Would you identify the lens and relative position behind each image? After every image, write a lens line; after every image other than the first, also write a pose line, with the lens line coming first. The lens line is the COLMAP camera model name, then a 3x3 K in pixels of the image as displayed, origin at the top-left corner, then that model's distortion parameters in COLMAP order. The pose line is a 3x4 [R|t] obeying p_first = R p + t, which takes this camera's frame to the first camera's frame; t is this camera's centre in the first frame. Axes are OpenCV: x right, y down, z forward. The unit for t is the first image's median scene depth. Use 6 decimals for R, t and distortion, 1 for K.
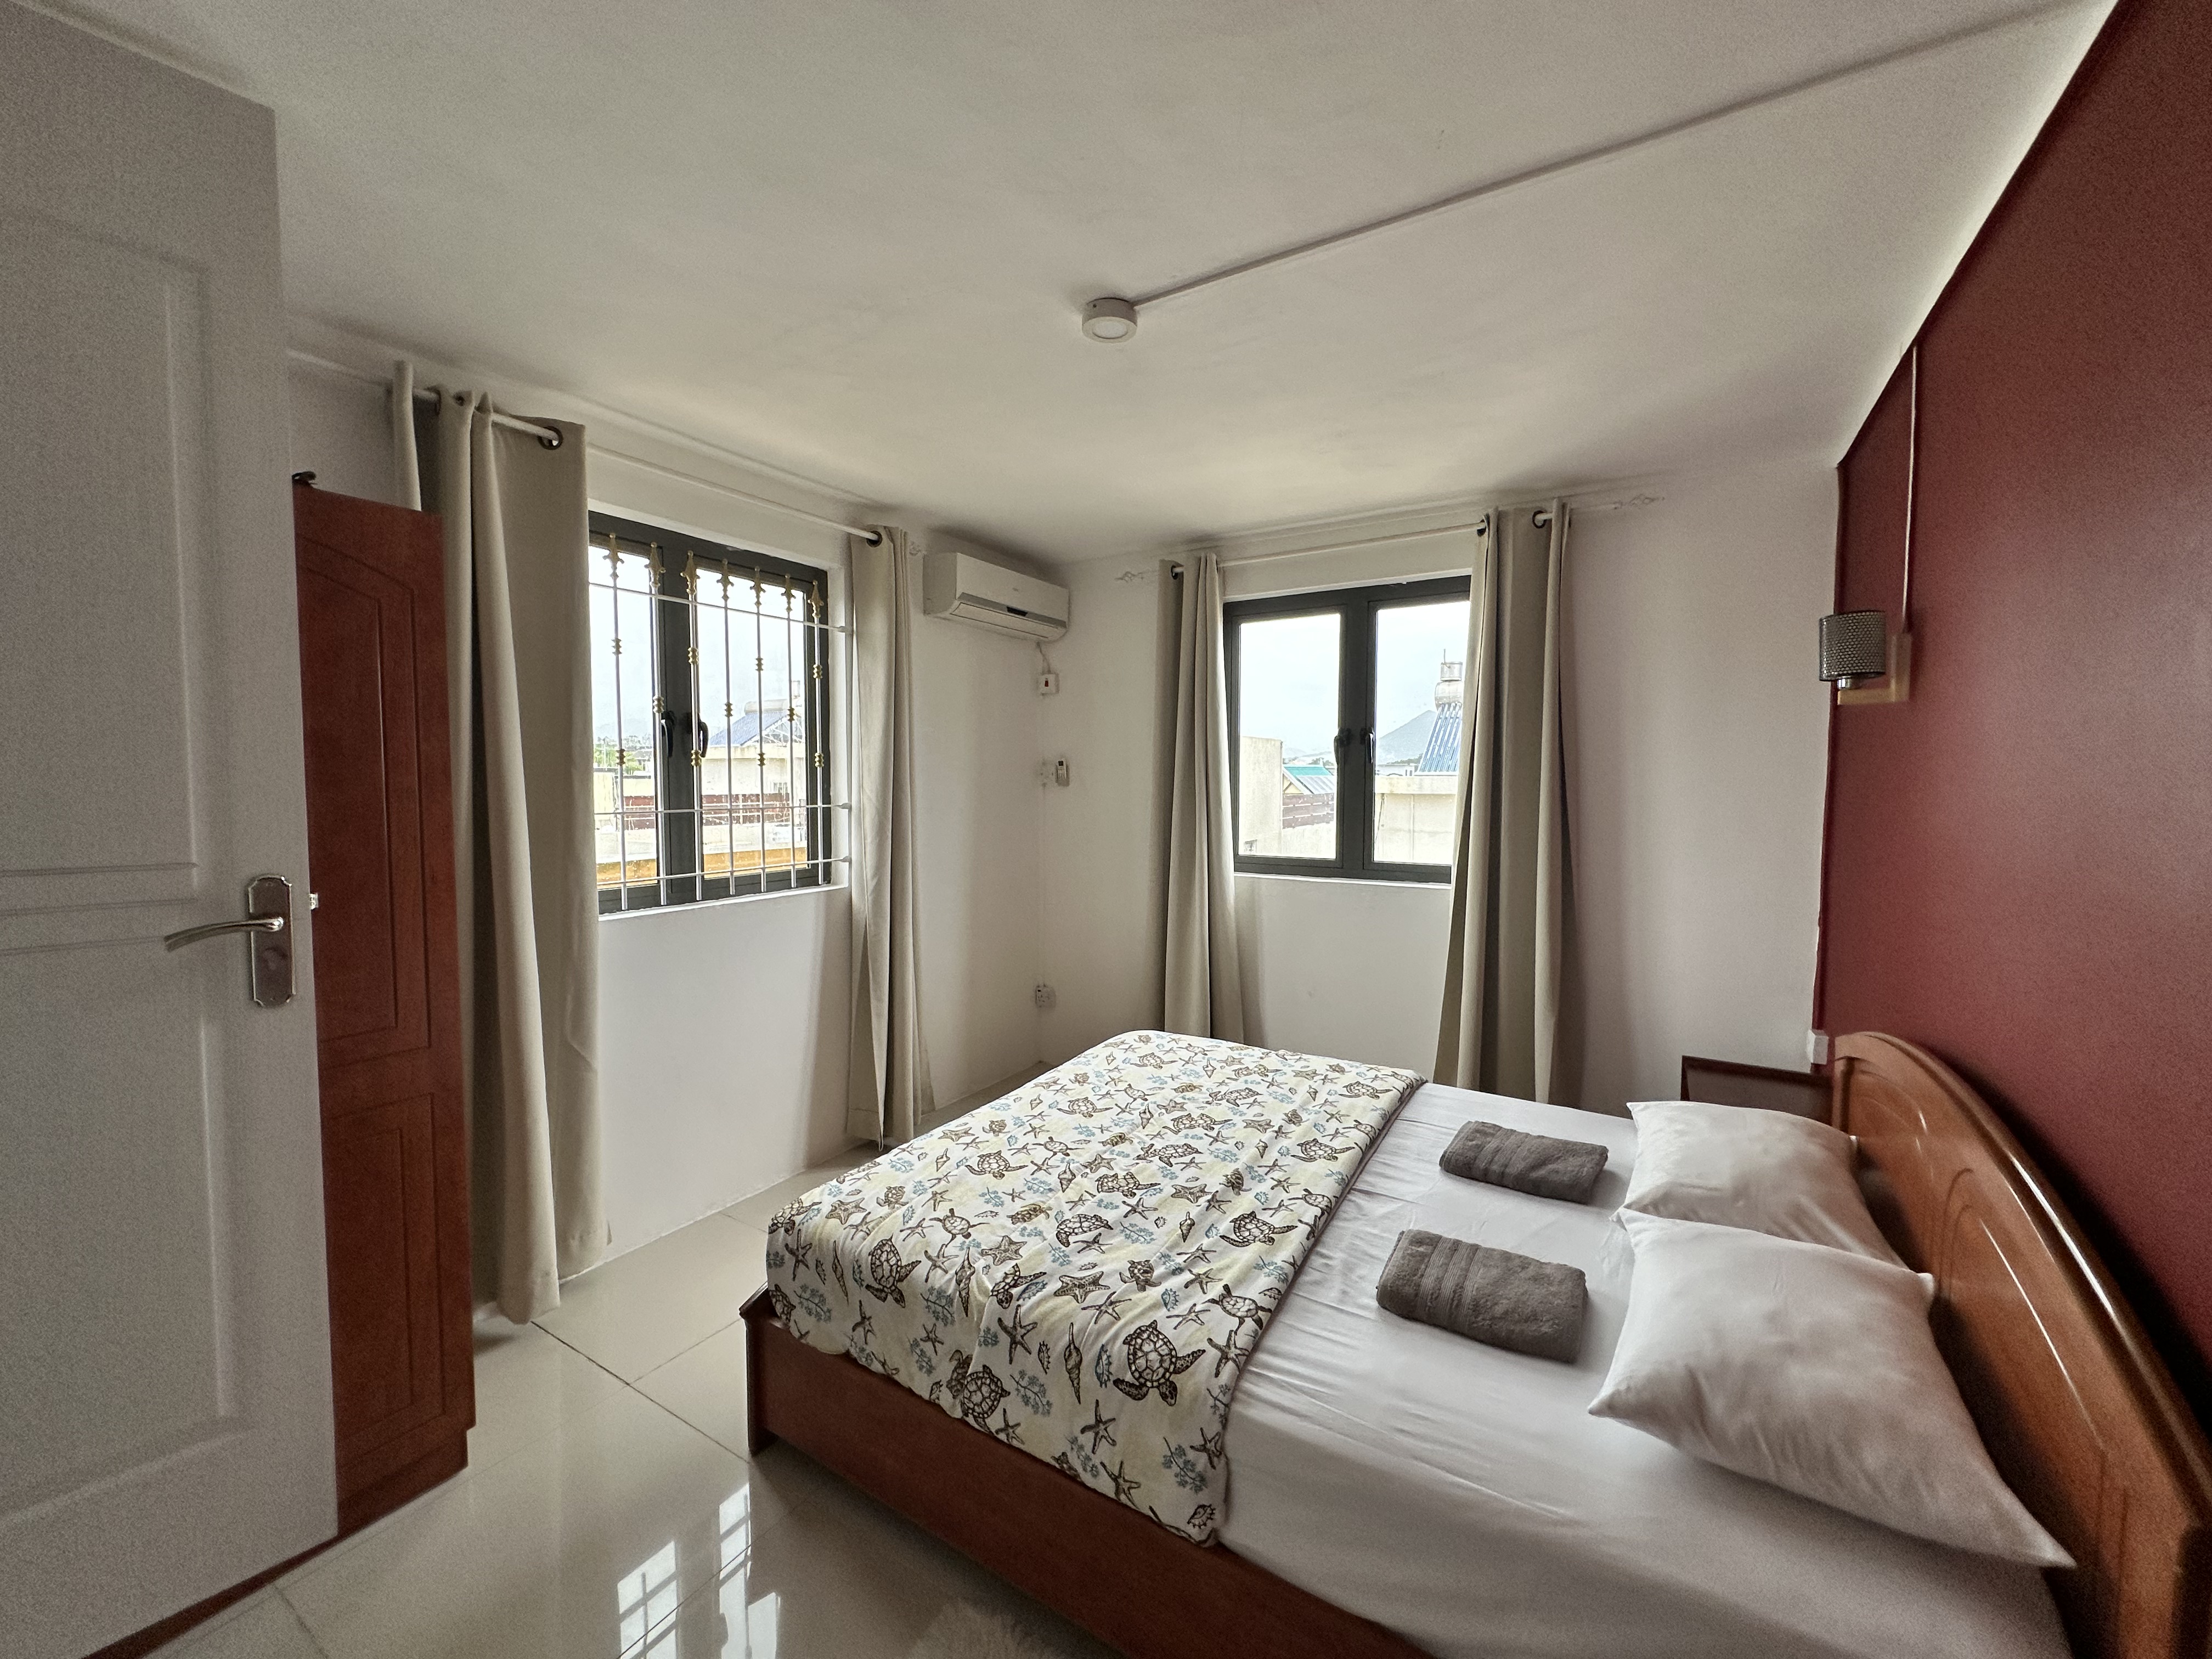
lens RADIAL K [[877.8, 0, 1100.4], [0, 877.8, 825.8], [0, 0, 1]] dist [-0.000970, -0.000869]
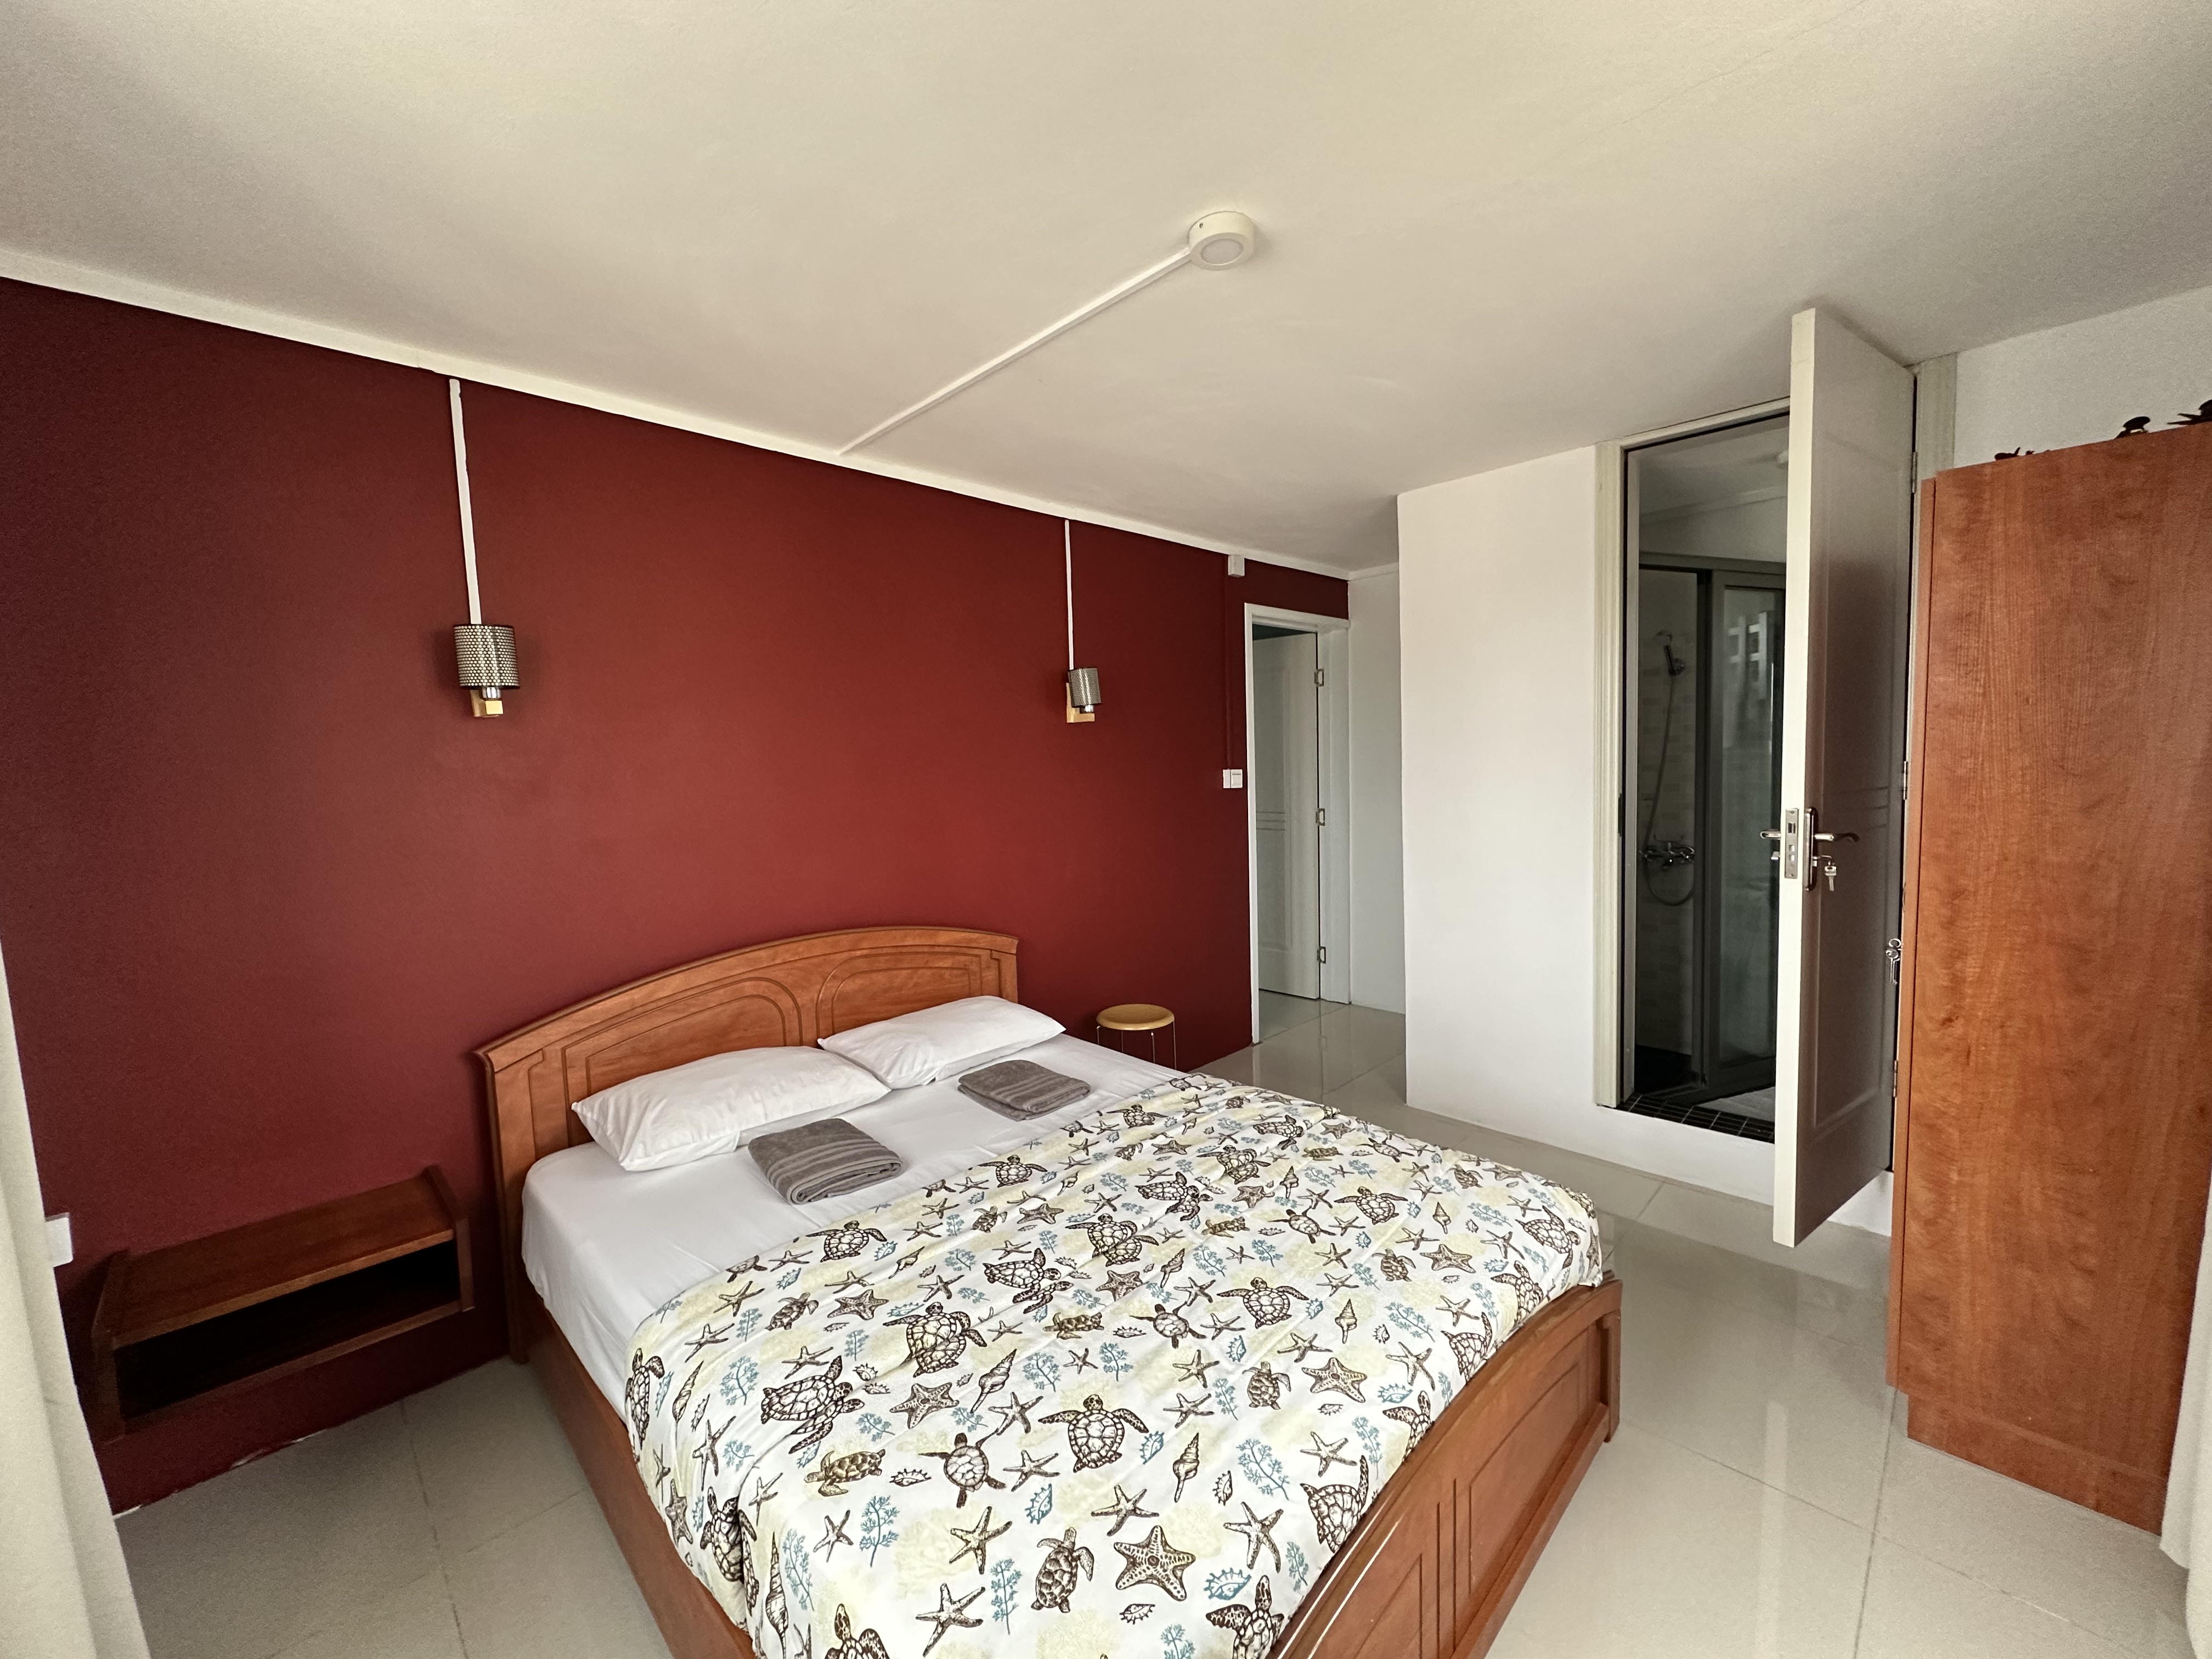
lens RADIAL K [[877.8, 0, 1099.5], [0, 877.8, 827.5], [0, 0, 1]] dist [-0.000970, -0.000869]
pose [[-0.971561, 0.013136, 0.236425, -0.050843], [0.045017, 0.990497, 0.129958, -0.085597], [-0.232471, 0.136905, -0.962920, 1.412826]]
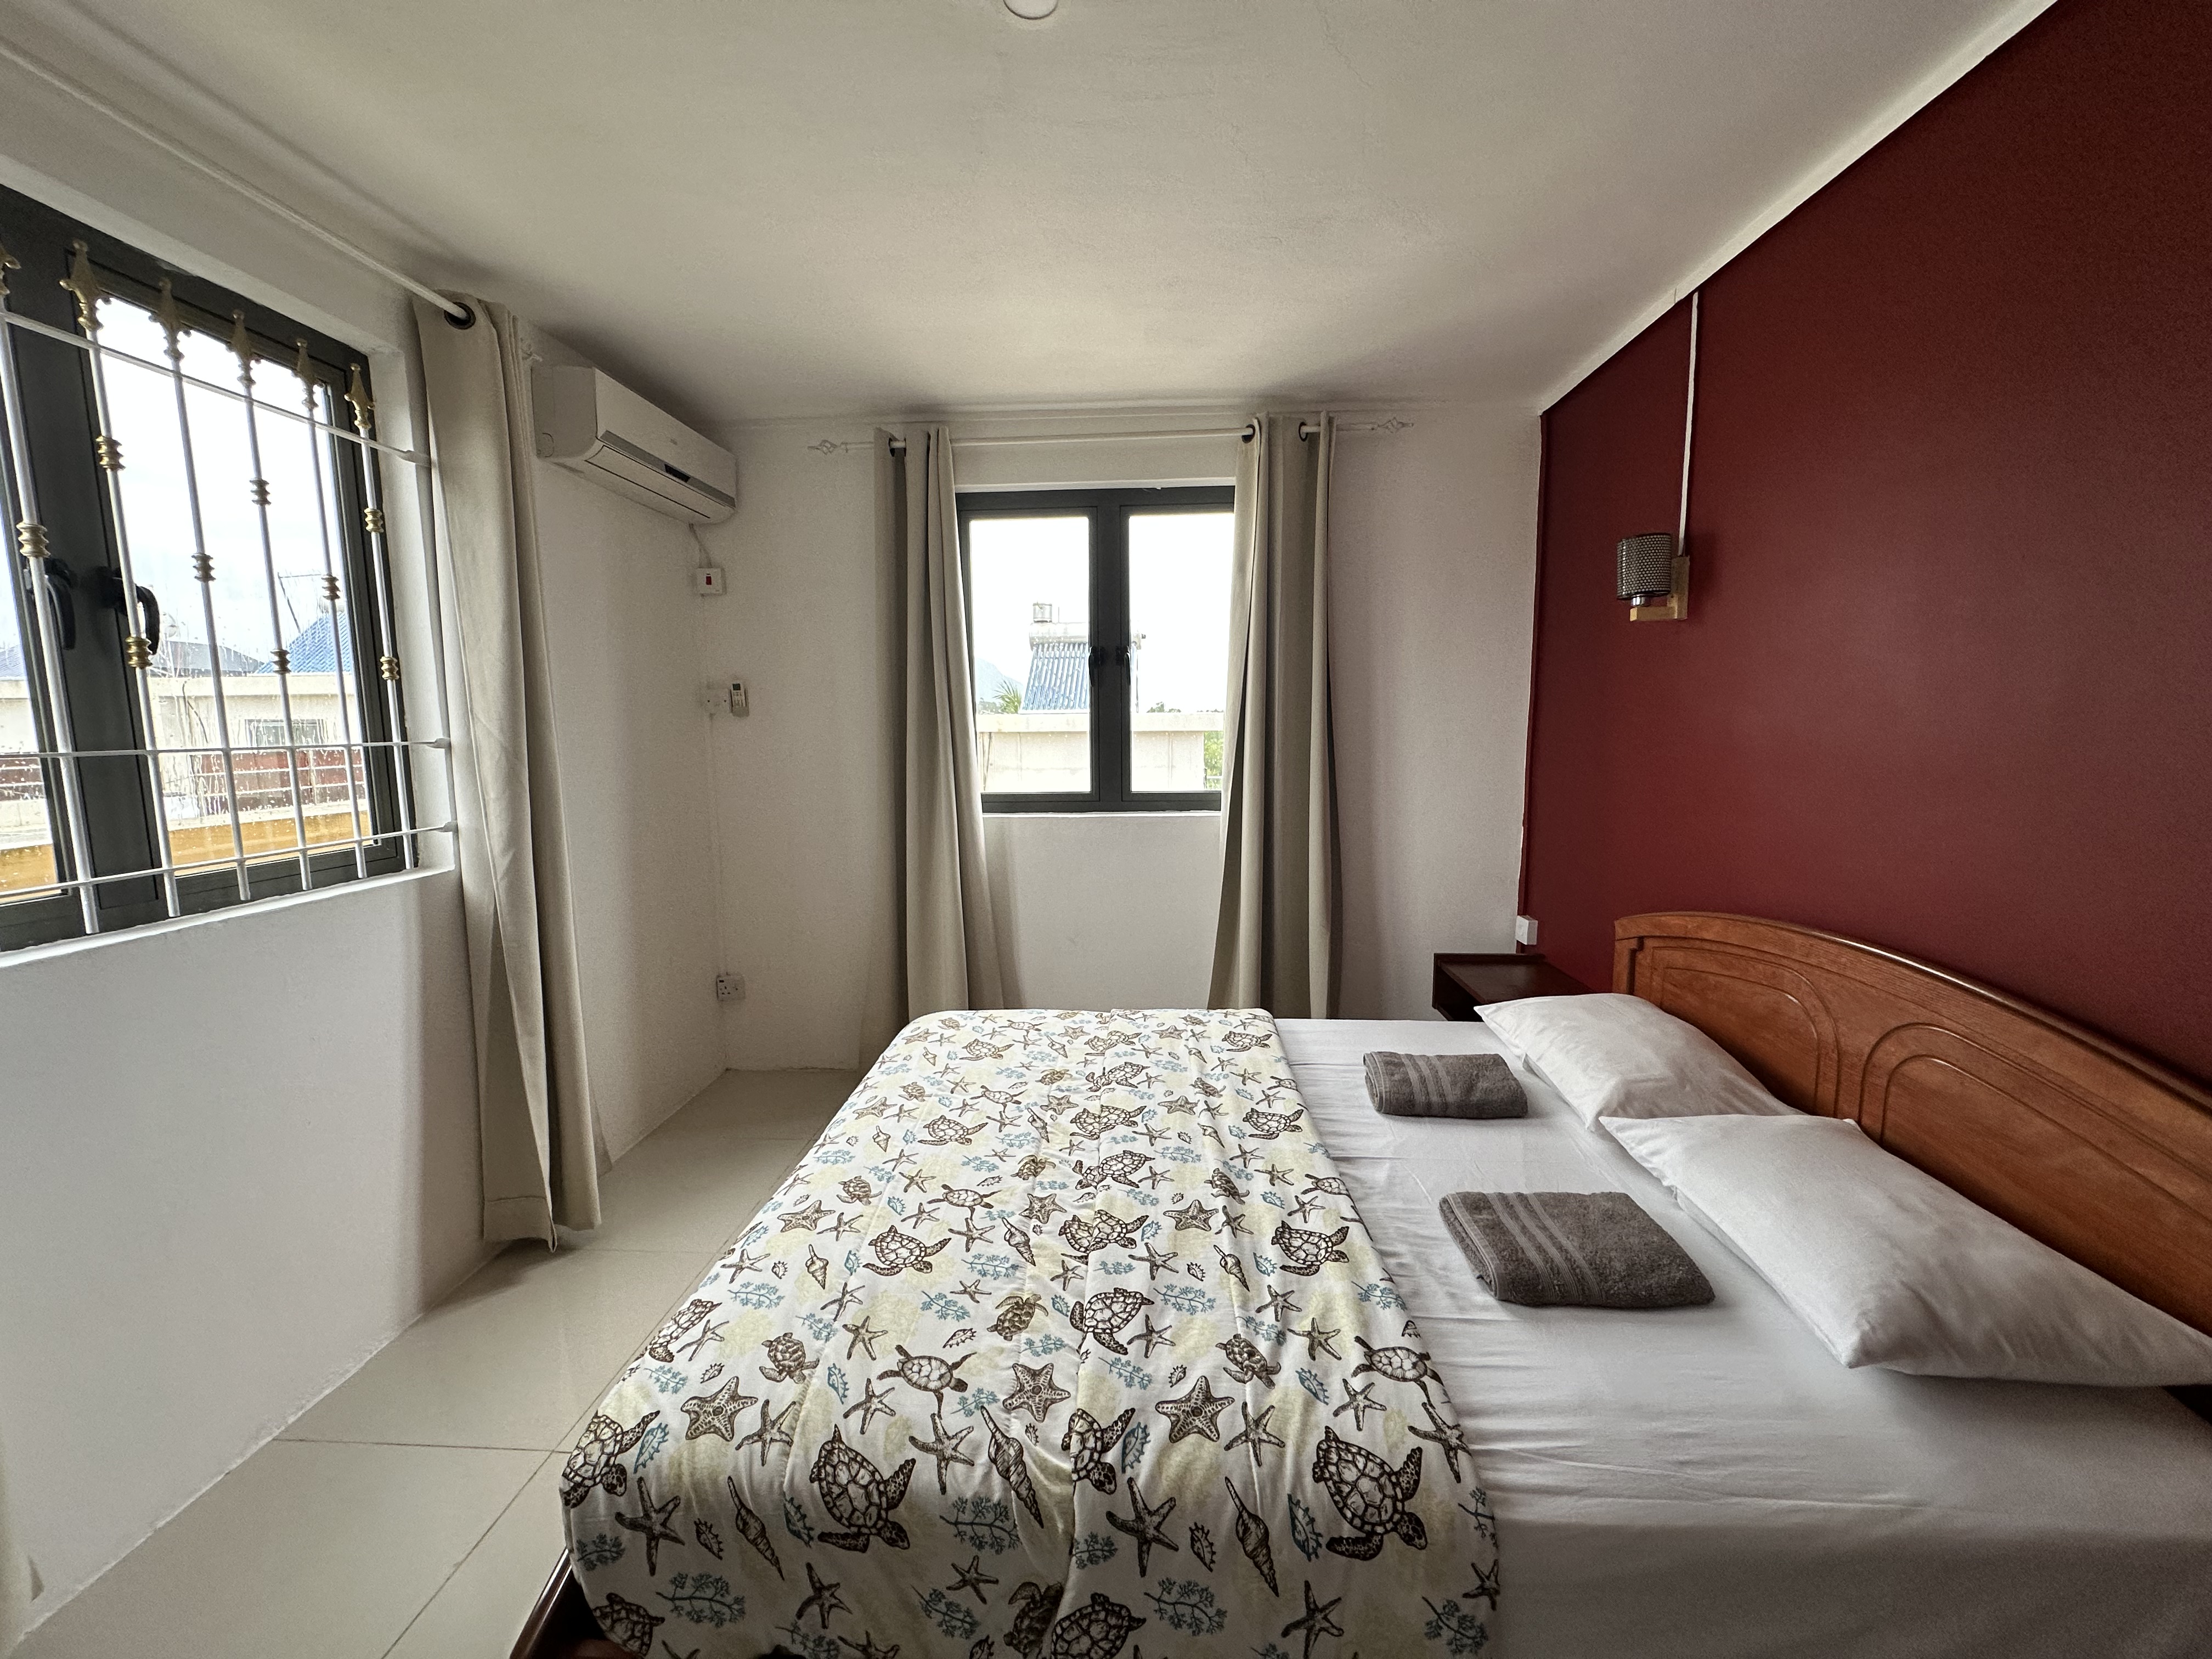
lens RADIAL K [[877.8, 0, 1102.4], [0, 877.8, 826.4], [0, 0, 1]] dist [-0.000970, -0.000869]
pose [[0.878204, -0.066503, 0.473640, -0.217116], [0.036646, 0.996731, 0.072001, 0.011600], [-0.476880, -0.045875, 0.877771, 0.262990]]
